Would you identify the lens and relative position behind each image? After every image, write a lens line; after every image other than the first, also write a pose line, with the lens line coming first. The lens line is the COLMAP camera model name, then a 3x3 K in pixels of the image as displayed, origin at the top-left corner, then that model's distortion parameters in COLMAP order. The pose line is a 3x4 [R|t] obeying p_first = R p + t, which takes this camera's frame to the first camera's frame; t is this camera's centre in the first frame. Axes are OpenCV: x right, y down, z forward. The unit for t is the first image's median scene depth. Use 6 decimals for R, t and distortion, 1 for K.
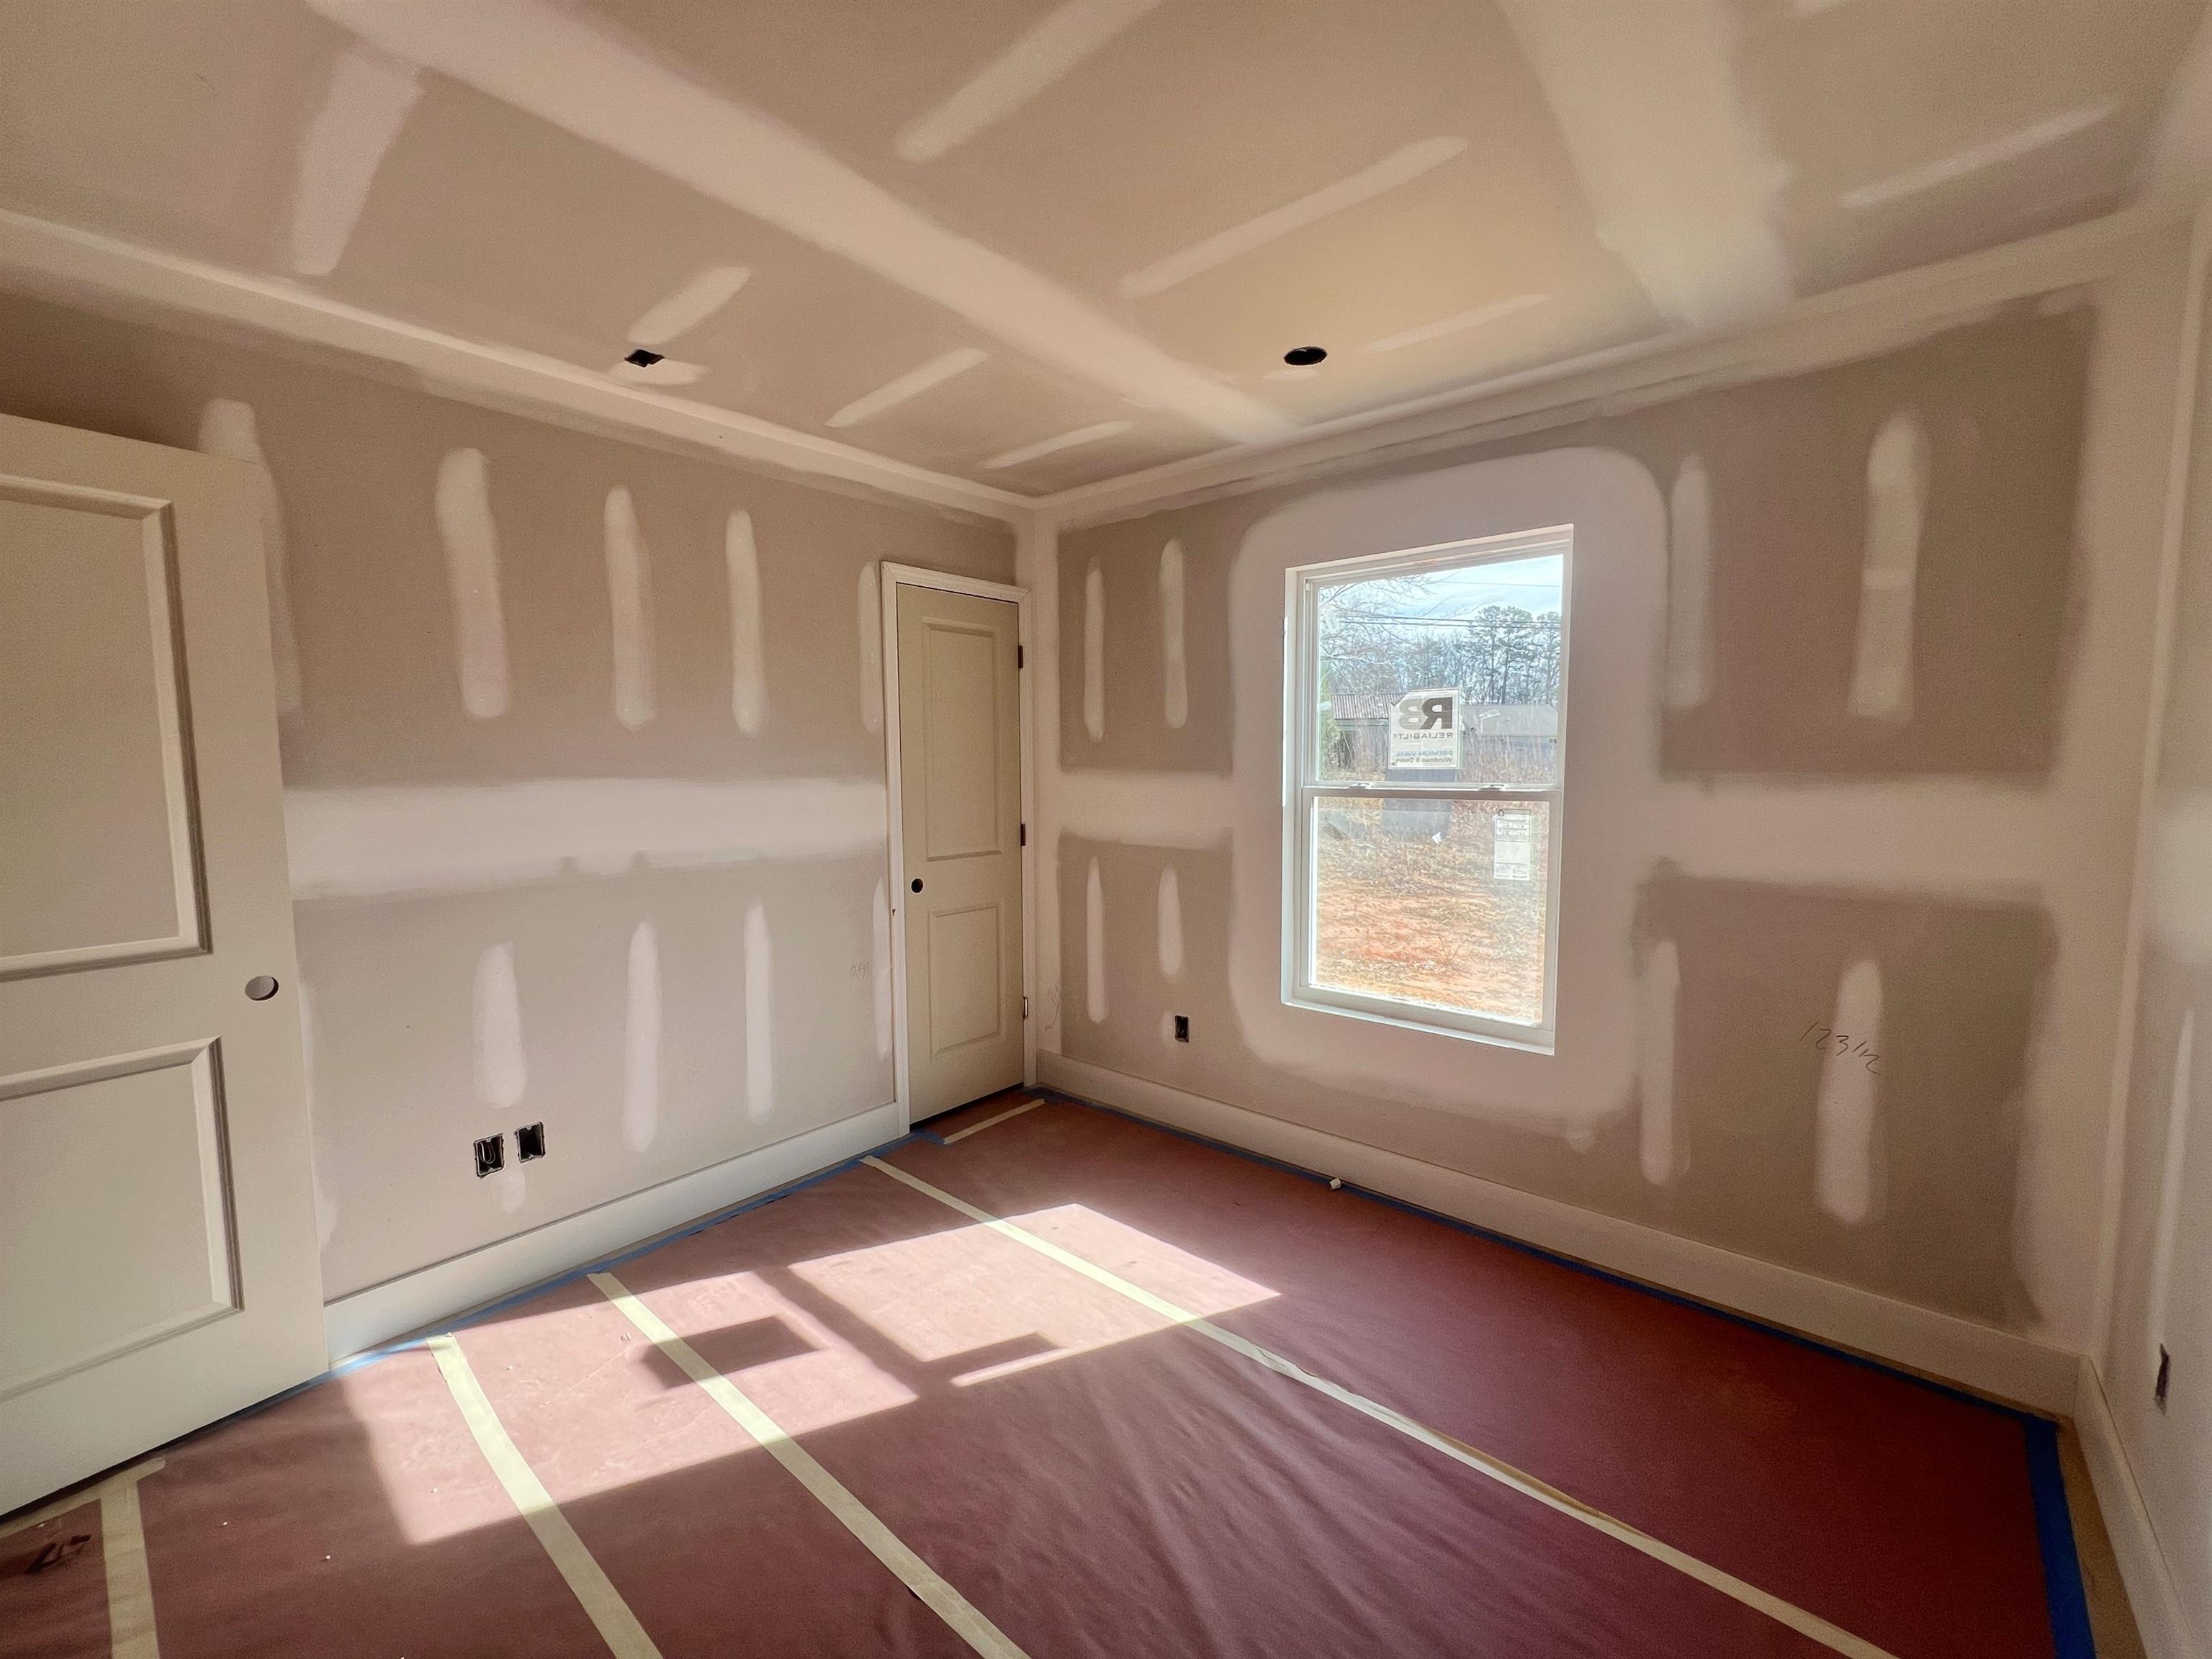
lens RADIAL K [[906.9, 0, 1106.0], [0, 906.9, 829.5], [0, 0, 1]] dist [-0.000823, -0.000344]
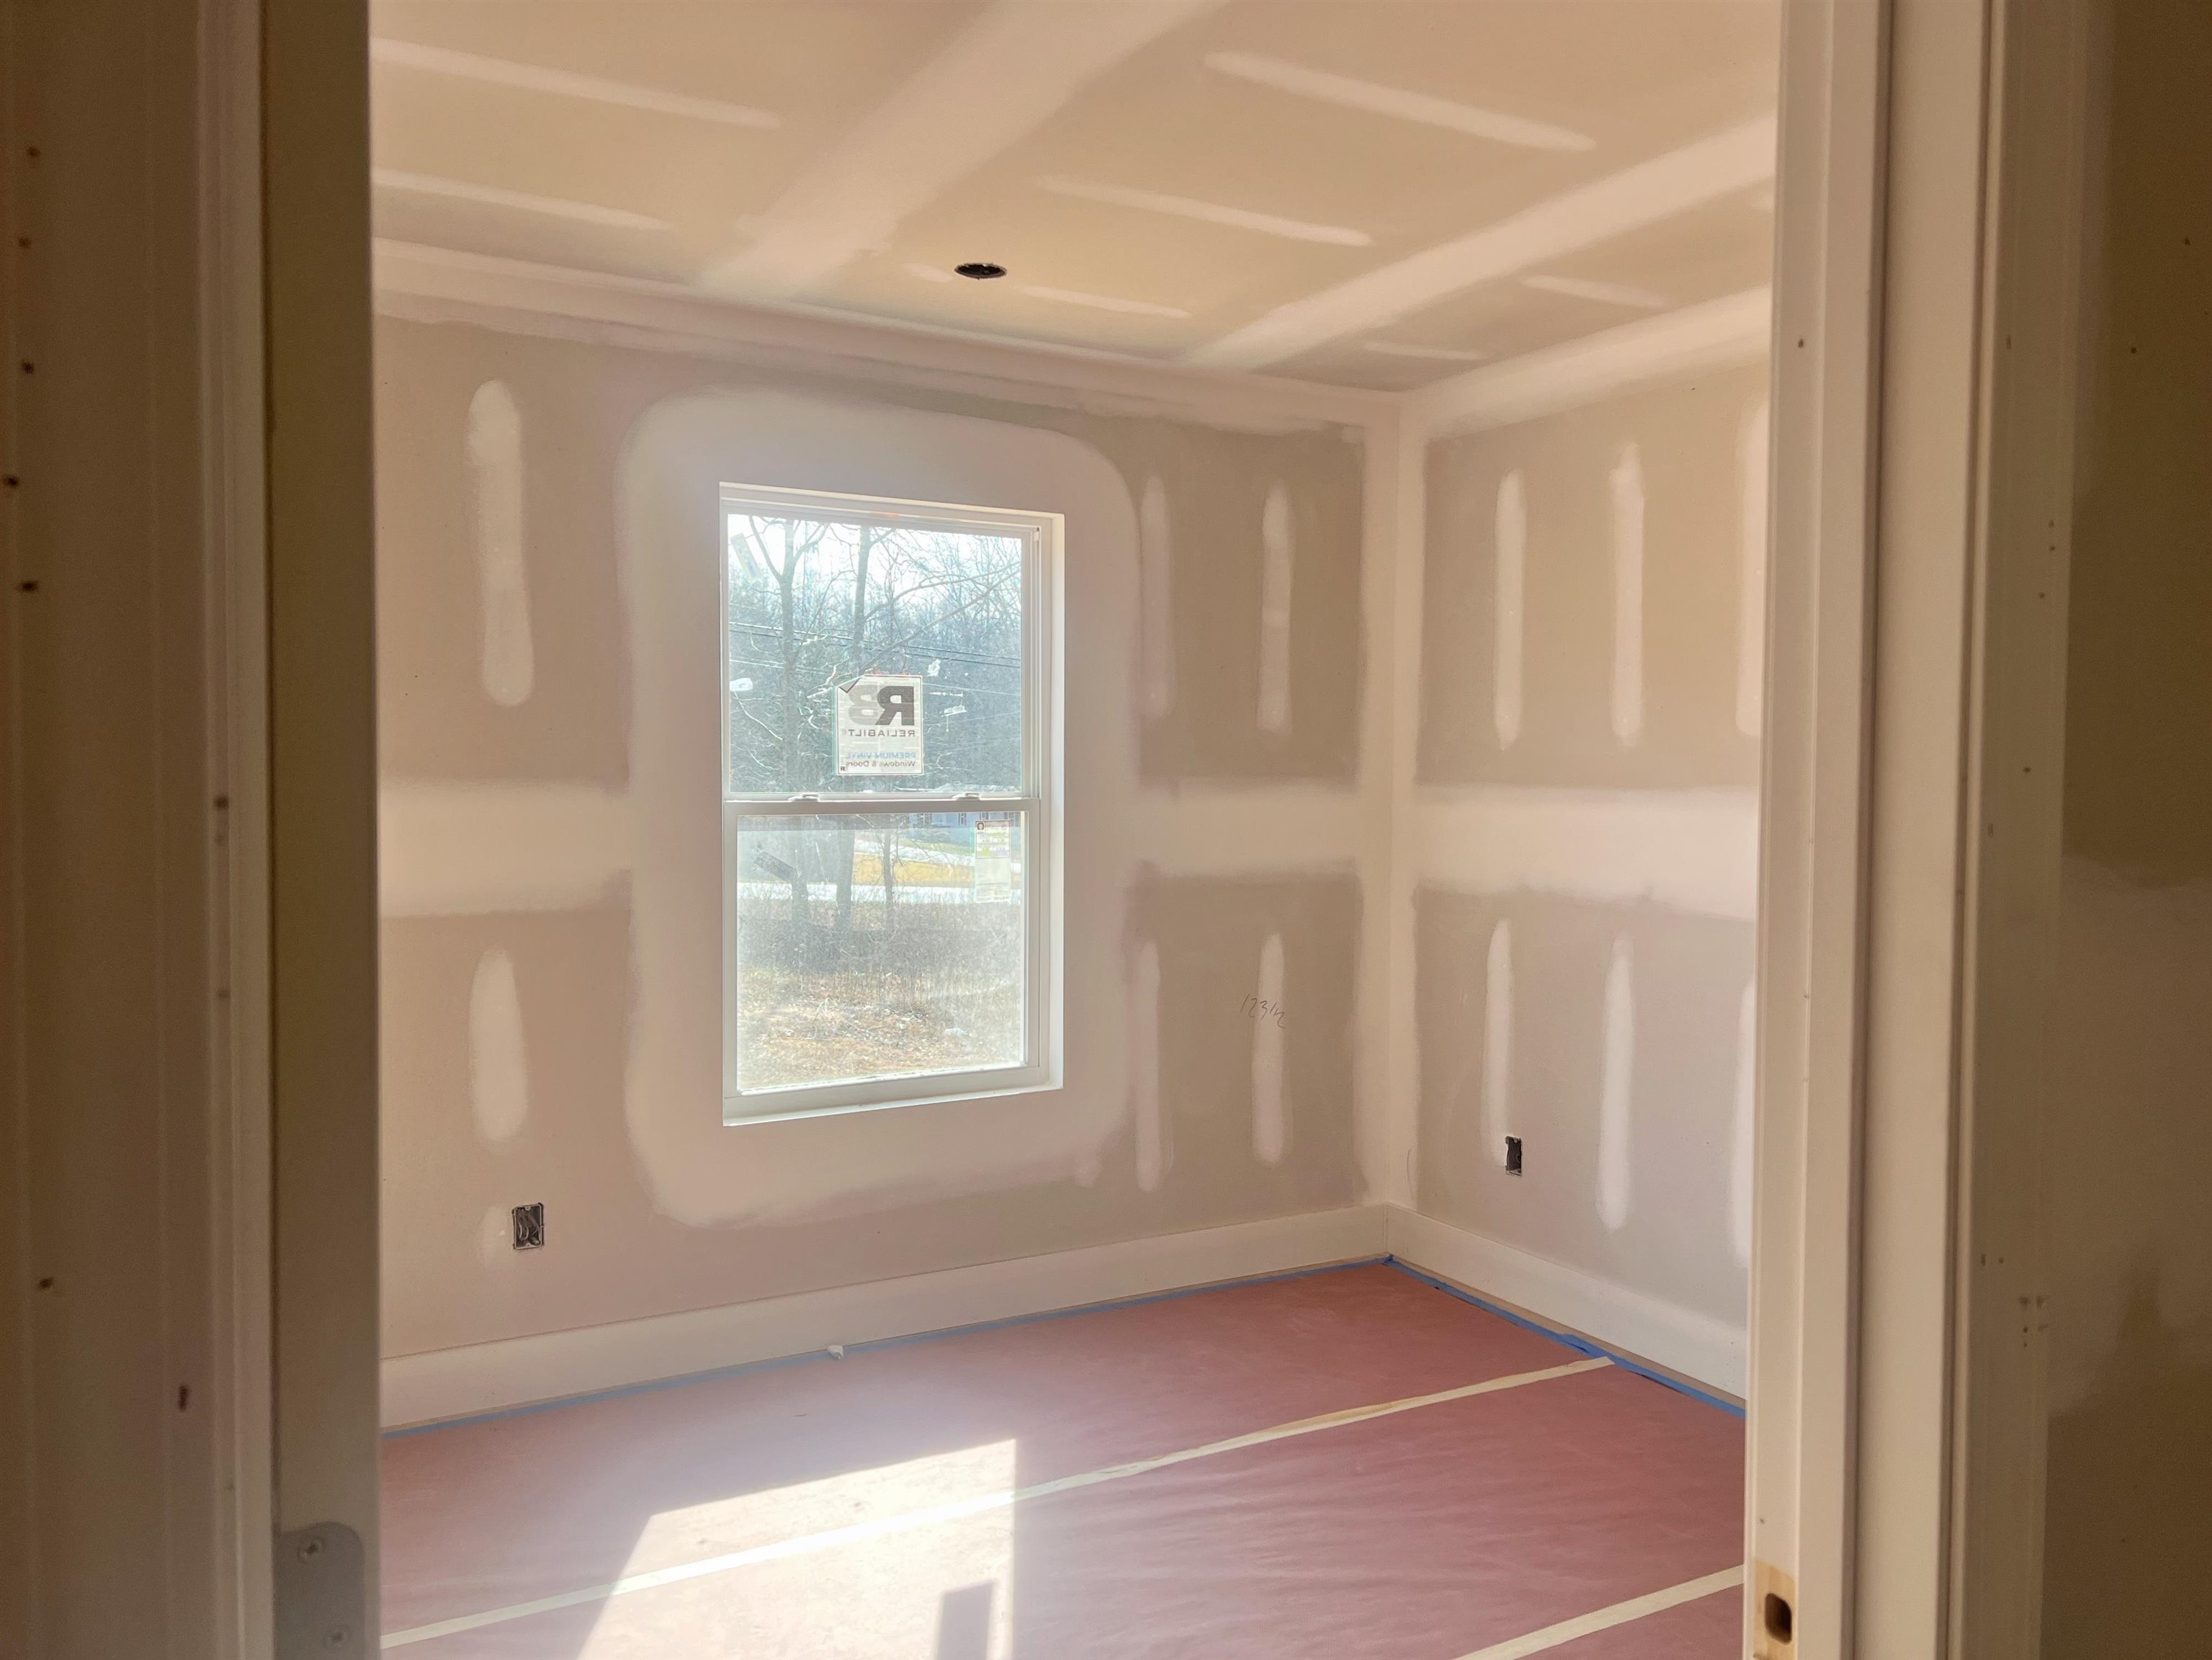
lens RADIAL K [[1668.1, 0, 1141.3], [0, 1668.1, 832.4], [0, 0, 1]] dist [0.097296, -0.130292]
pose [[0.333778, -0.026128, 0.942289, -0.967651], [0.071799, 0.997417, 0.002223, -0.004716], [-0.939913, 0.066913, 0.334792, 0.317846]]
